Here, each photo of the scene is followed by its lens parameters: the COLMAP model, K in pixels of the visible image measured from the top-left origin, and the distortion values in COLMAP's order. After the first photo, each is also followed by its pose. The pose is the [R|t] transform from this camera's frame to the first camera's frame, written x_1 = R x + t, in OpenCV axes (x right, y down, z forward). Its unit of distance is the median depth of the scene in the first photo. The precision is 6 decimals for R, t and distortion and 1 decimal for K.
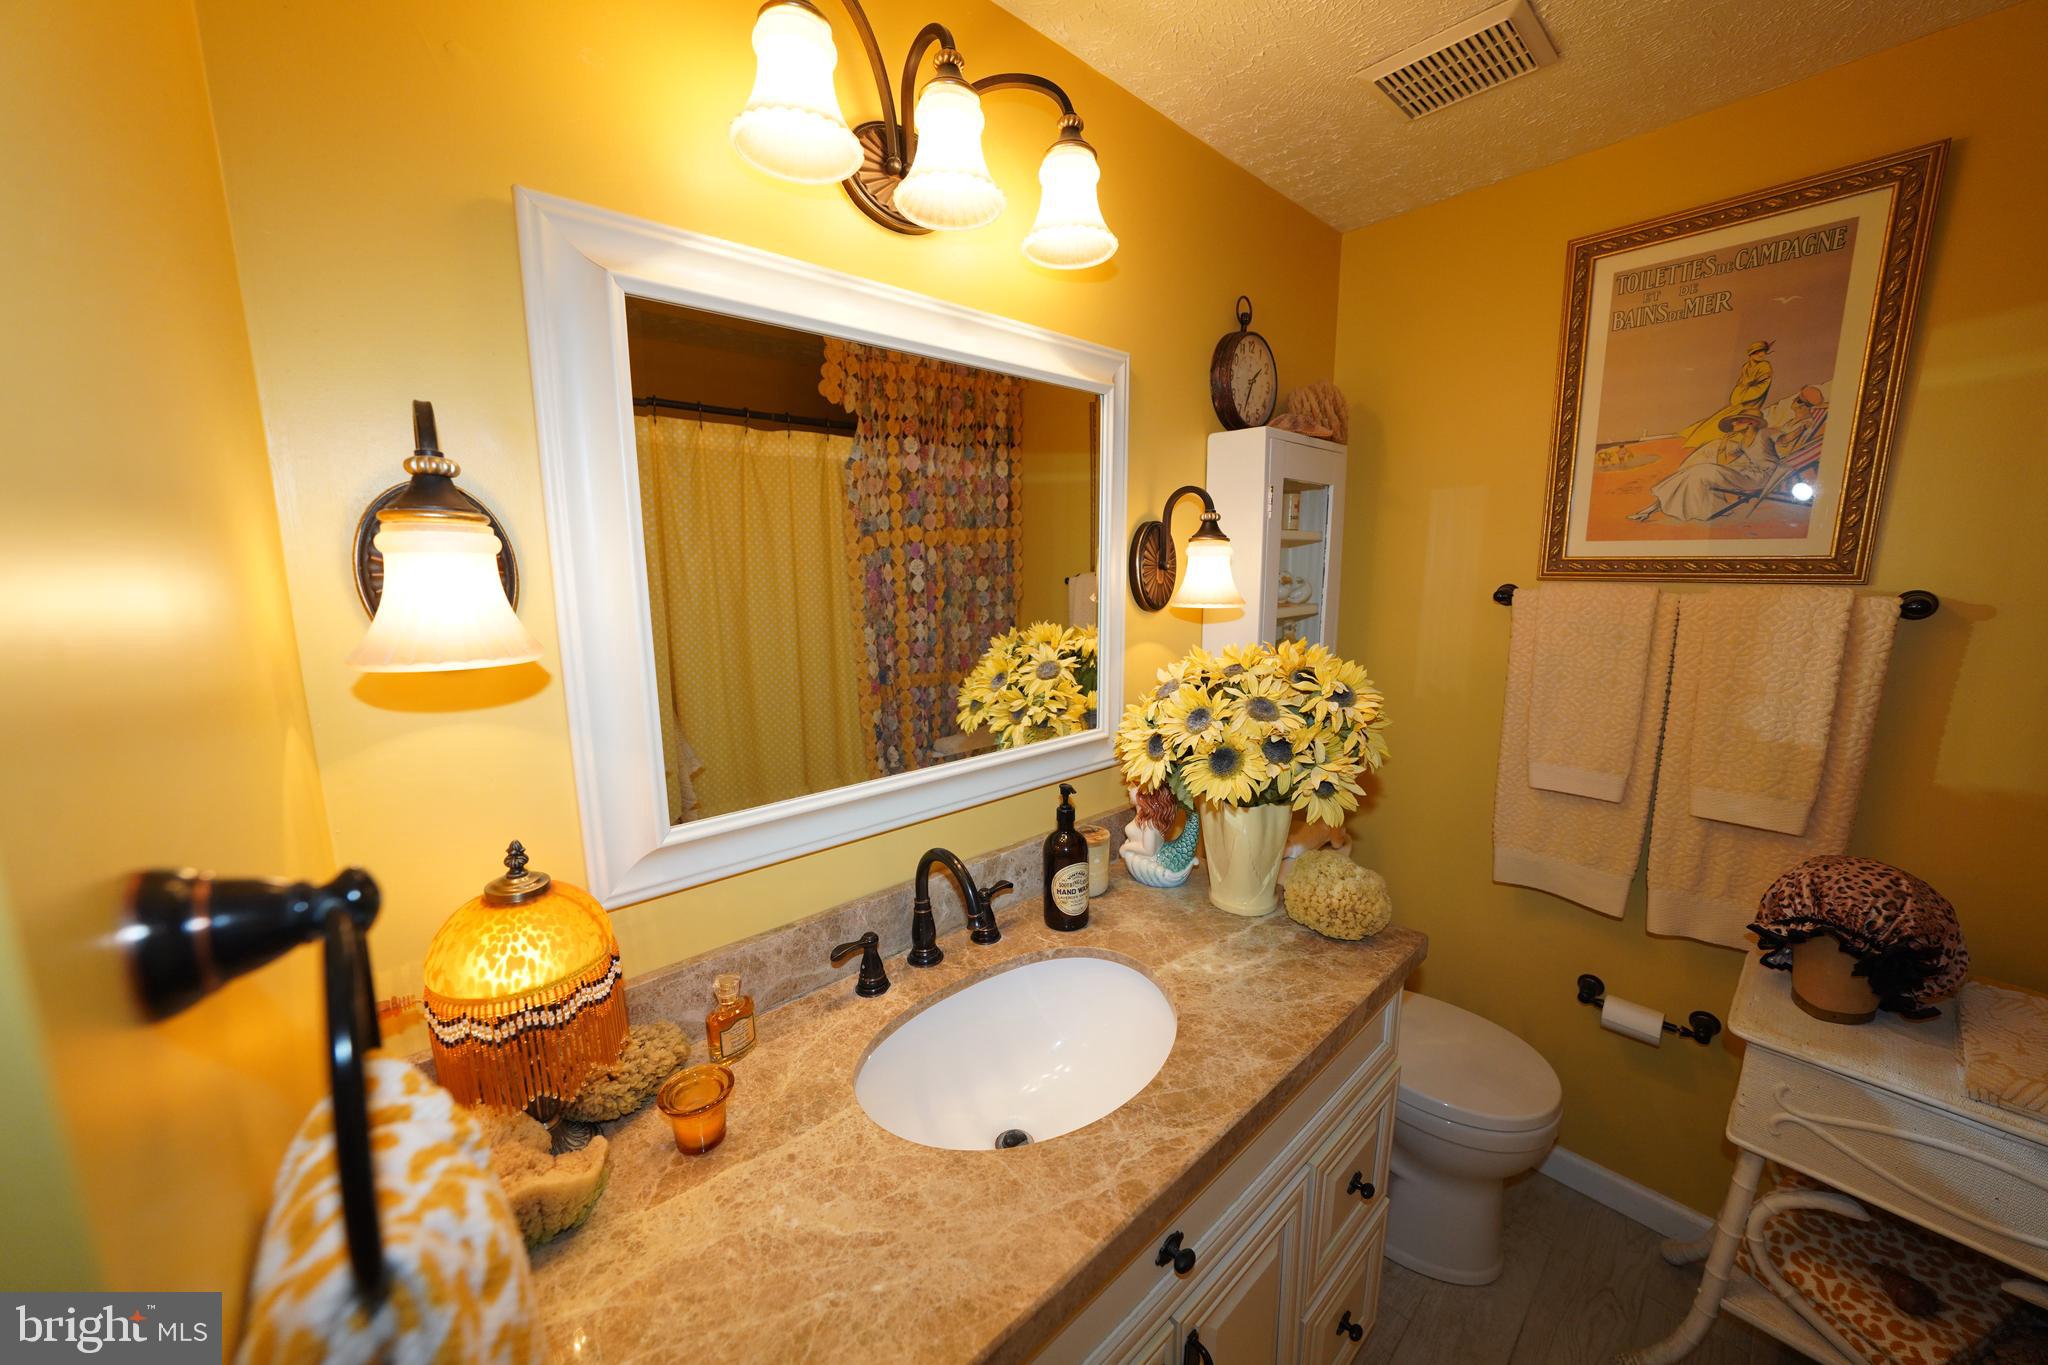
lens RADIAL K [[715.1, 0, 1025.5], [0, 715.1, 689.3], [0, 0, 1]] dist [-0.028986, 0.006264]
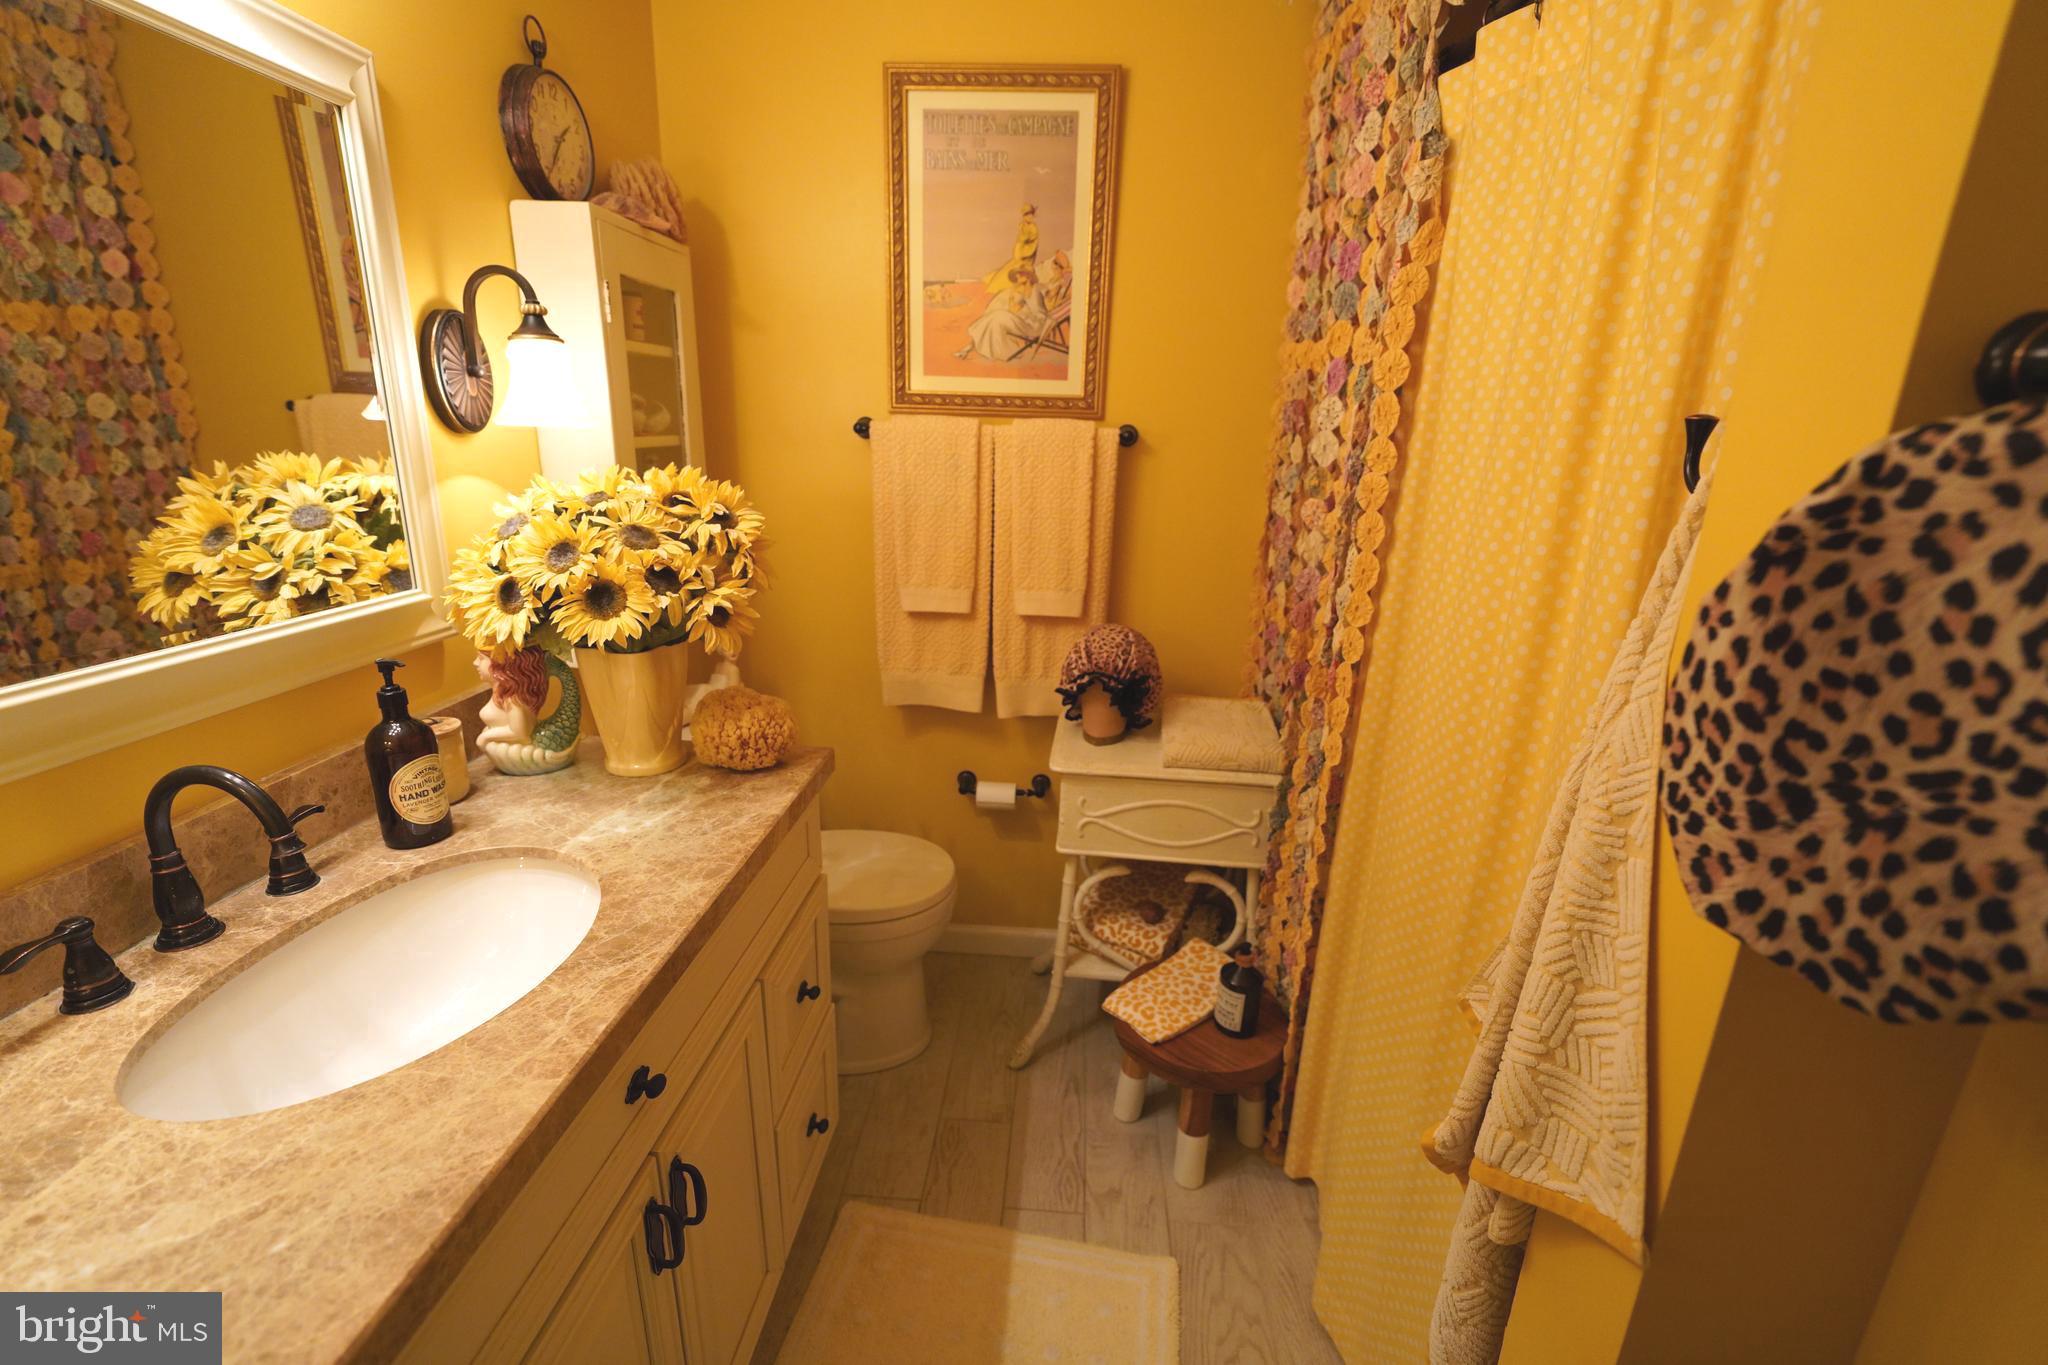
lens RADIAL K [[875.0, 0, 1024.0], [0, 875.0, 682.5], [0, 0, 1]] dist [-0.018909, 0.007809]
pose [[0.723514, -0.166339, 0.669970, -0.069031], [0.081447, 0.984325, 0.156431, 0.066394], [-0.685488, -0.058613, 0.725720, -0.113391]]
